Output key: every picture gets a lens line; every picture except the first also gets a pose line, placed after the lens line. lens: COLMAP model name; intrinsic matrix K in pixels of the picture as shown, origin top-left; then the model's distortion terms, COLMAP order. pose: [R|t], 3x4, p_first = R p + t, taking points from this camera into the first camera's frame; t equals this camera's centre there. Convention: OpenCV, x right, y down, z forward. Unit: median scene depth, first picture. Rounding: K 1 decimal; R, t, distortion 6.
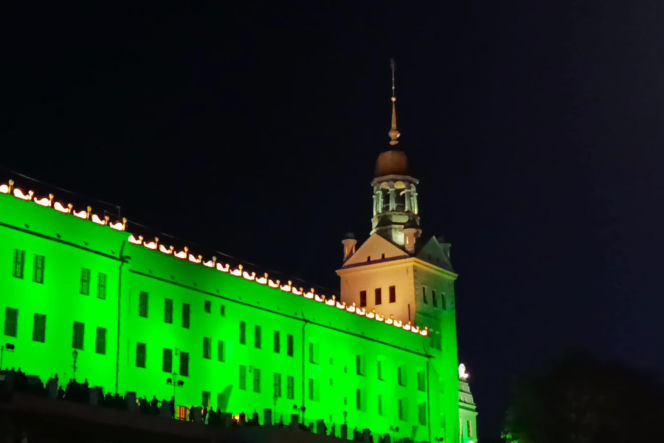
lens RADIAL K [[1339.2, 0, 397.4], [0, 1339.2, 223.4], [0, 0, 1]] dist [0.300197, -1.481448]
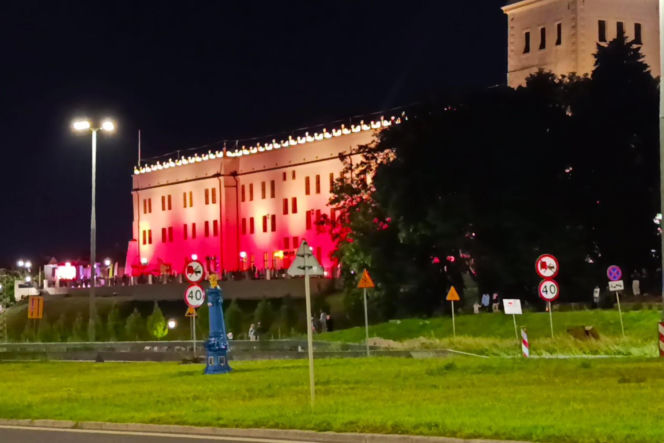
lens RADIAL K [[1454.9, 0, 250.0], [0, 1454.9, 222.8], [0, 0, 1]] dist [0.298670, -1.636690]
pose [[-0.534952, -0.010974, -0.844811, 1.167234], [0.254491, 0.951383, -0.173508, 0.366224], [0.805643, -0.307815, -0.506151, 1.761530]]
